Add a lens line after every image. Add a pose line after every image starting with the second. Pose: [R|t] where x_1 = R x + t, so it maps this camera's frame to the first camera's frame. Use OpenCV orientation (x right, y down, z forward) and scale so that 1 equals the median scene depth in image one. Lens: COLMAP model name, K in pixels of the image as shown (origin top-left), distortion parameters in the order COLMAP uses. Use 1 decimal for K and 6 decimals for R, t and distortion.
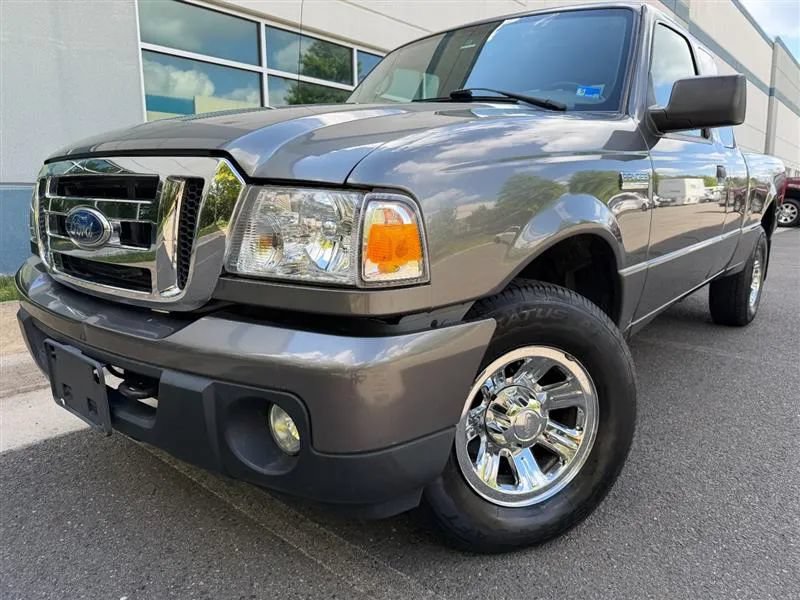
lens RADIAL K [[576.7, 0, 402.0], [0, 576.7, 297.4], [0, 0, 1]] dist [0.001731, -0.002413]
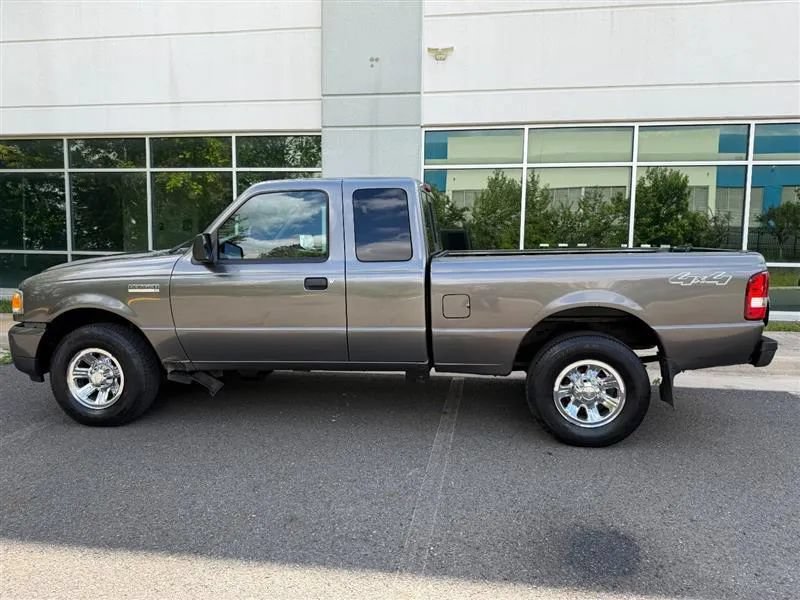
lens RADIAL K [[565.4, 0, 405.0], [0, 565.4, 300.4], [0, 0, 1]] dist [0.062731, -0.073935]
pose [[0.524977, 0.090654, -0.846275, 3.701157], [-0.154113, 0.988000, 0.010234, -0.442449], [0.837048, 0.125049, 0.532648, 0.901960]]
